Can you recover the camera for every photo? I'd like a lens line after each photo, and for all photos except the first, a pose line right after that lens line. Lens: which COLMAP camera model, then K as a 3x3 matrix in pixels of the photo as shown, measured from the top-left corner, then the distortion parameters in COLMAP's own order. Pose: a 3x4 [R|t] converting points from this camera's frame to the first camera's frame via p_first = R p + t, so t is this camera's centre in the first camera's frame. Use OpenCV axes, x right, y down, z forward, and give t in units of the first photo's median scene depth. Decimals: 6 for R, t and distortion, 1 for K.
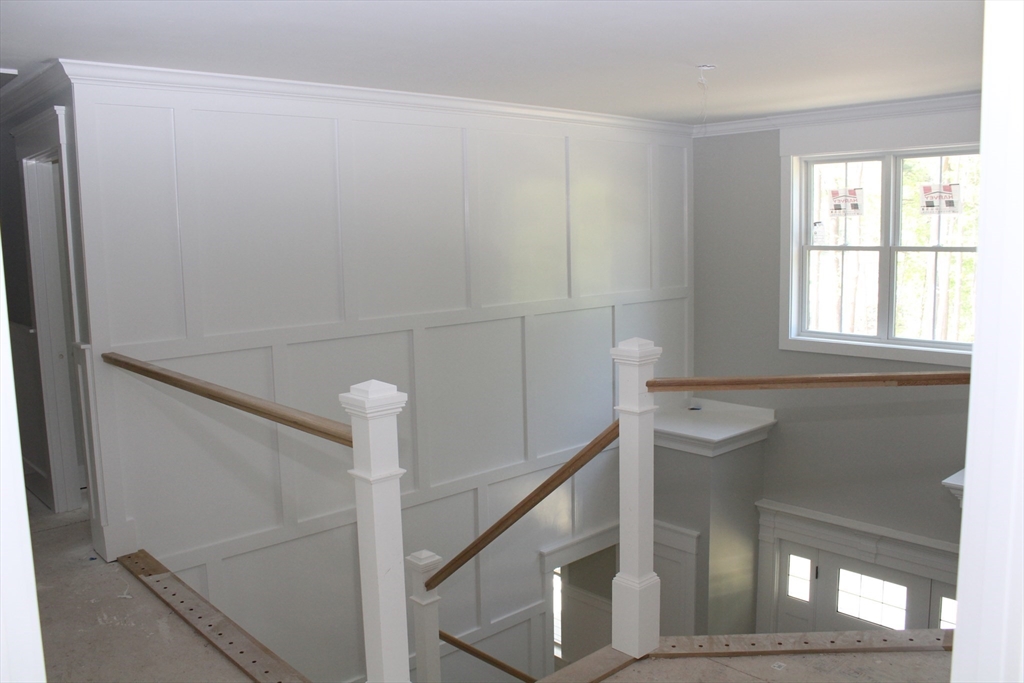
lens RADIAL K [[859.7, 0, 512.0], [0, 859.7, 341.5], [0, 0, 1]] dist [-0.143026, 0.005596]
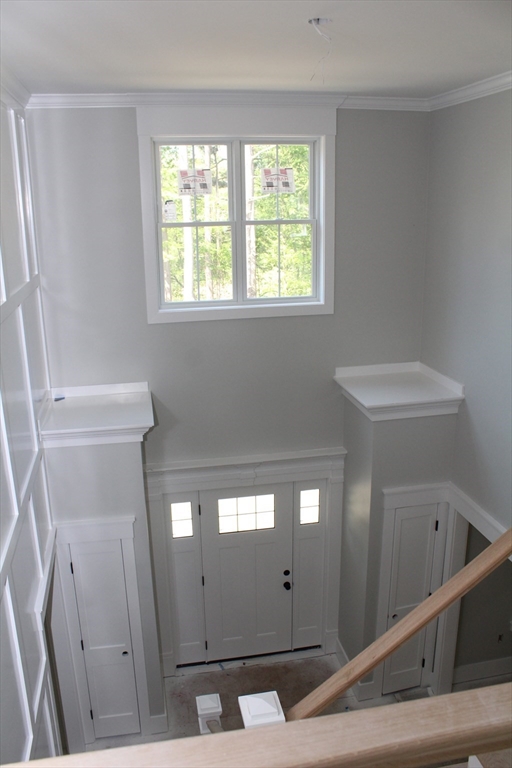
lens RADIAL K [[644.8, 0, 256.0], [0, 644.8, 399.8], [0, 0, 1]] dist [-0.143026, 0.005596]
pose [[0.502232, -0.237522, 0.831472, -0.324814], [0.111762, 0.971301, 0.209959, -0.054891], [-0.857480, -0.012521, 0.514365, 0.507304]]
